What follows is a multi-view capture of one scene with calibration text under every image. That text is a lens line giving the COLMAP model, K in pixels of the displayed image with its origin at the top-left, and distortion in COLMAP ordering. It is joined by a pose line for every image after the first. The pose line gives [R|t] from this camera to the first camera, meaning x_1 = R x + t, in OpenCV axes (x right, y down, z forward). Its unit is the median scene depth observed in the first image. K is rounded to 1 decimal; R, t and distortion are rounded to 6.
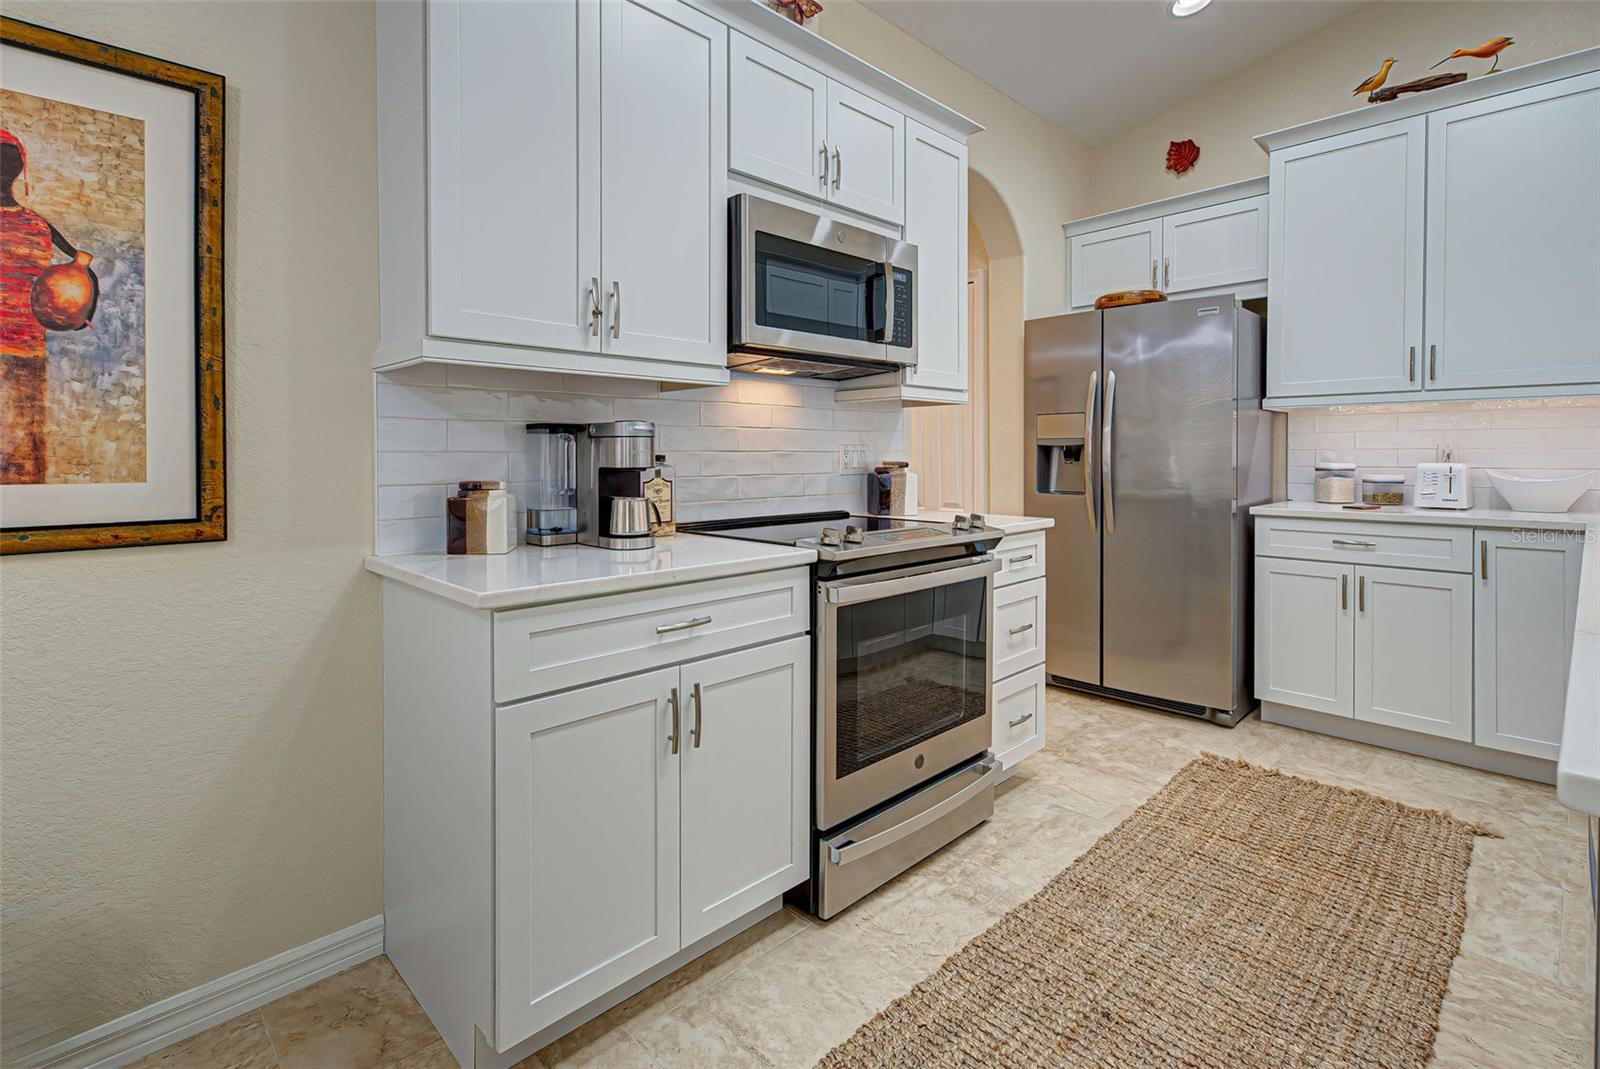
lens RADIAL K [[767.9, 0, 774.0], [0, 767.9, 460.0], [0, 0, 1]] dist [0.005339, 0.001220]
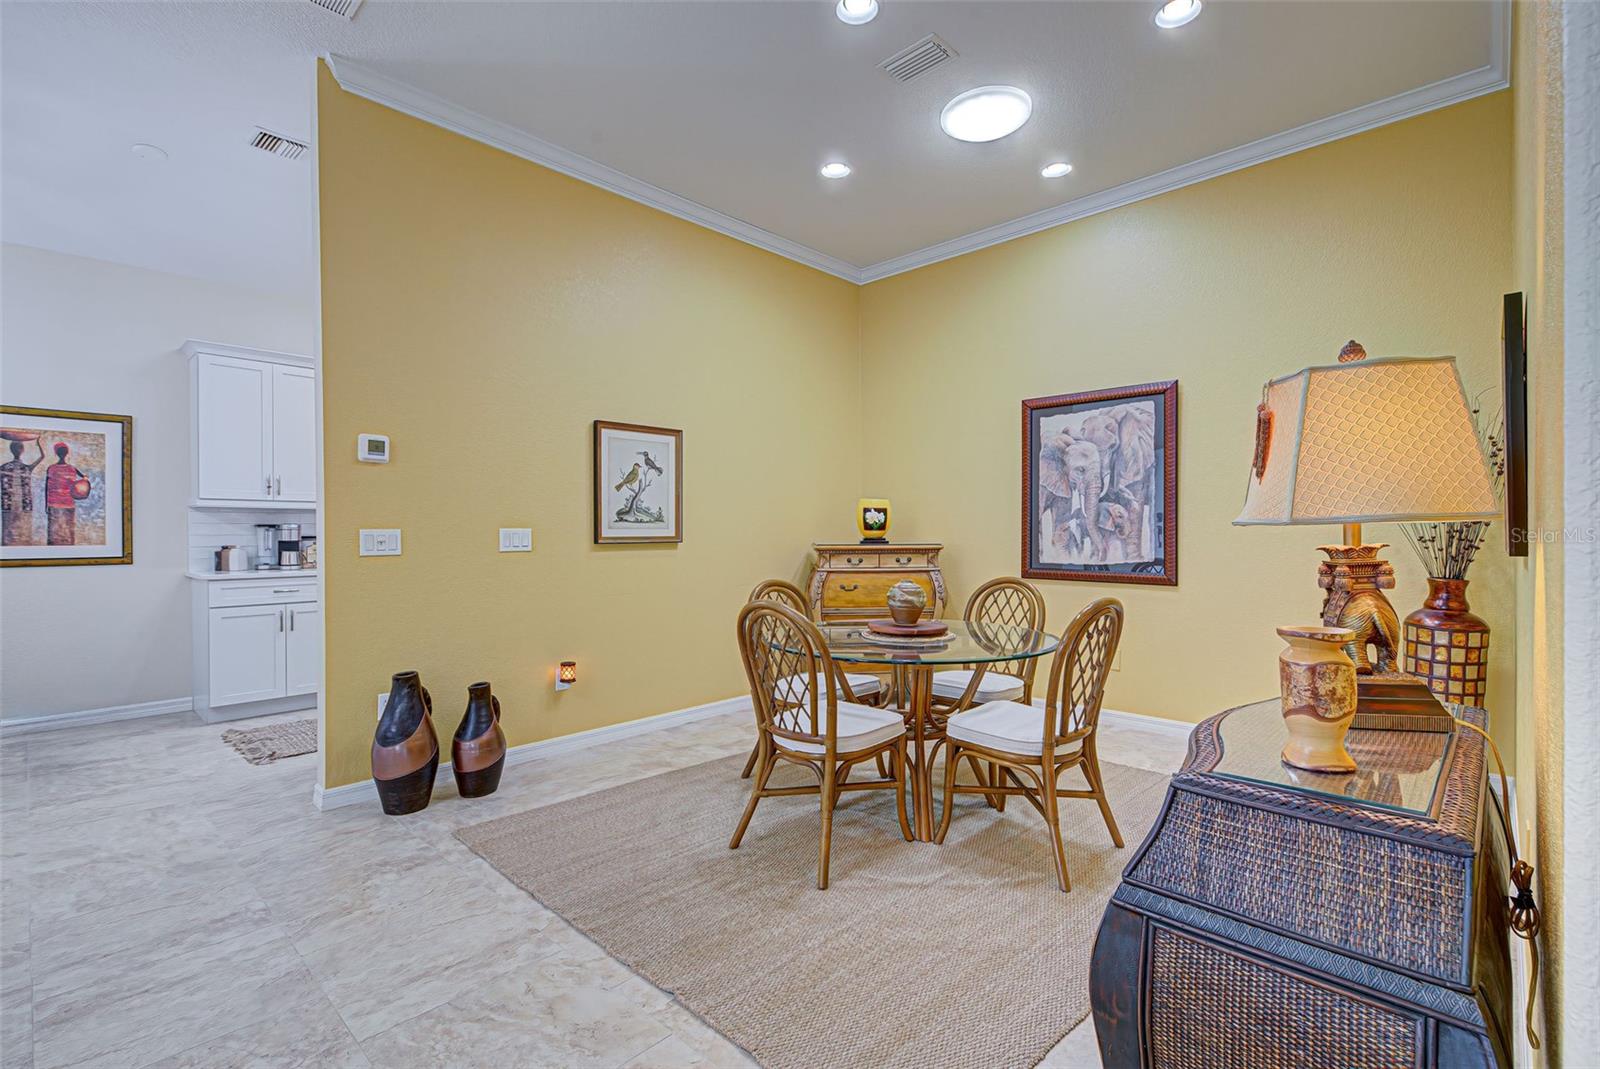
lens RADIAL K [[767.9, 0, 801.3], [0, 767.9, 535.3], [0, 0, 1]] dist [0.005339, 0.001220]
pose [[0.998917, -0.000097, 0.046523, 1.781803], [-0.000024, 0.999997, 0.002617, -0.020488], [-0.046523, -0.002616, 0.998914, -2.166444]]
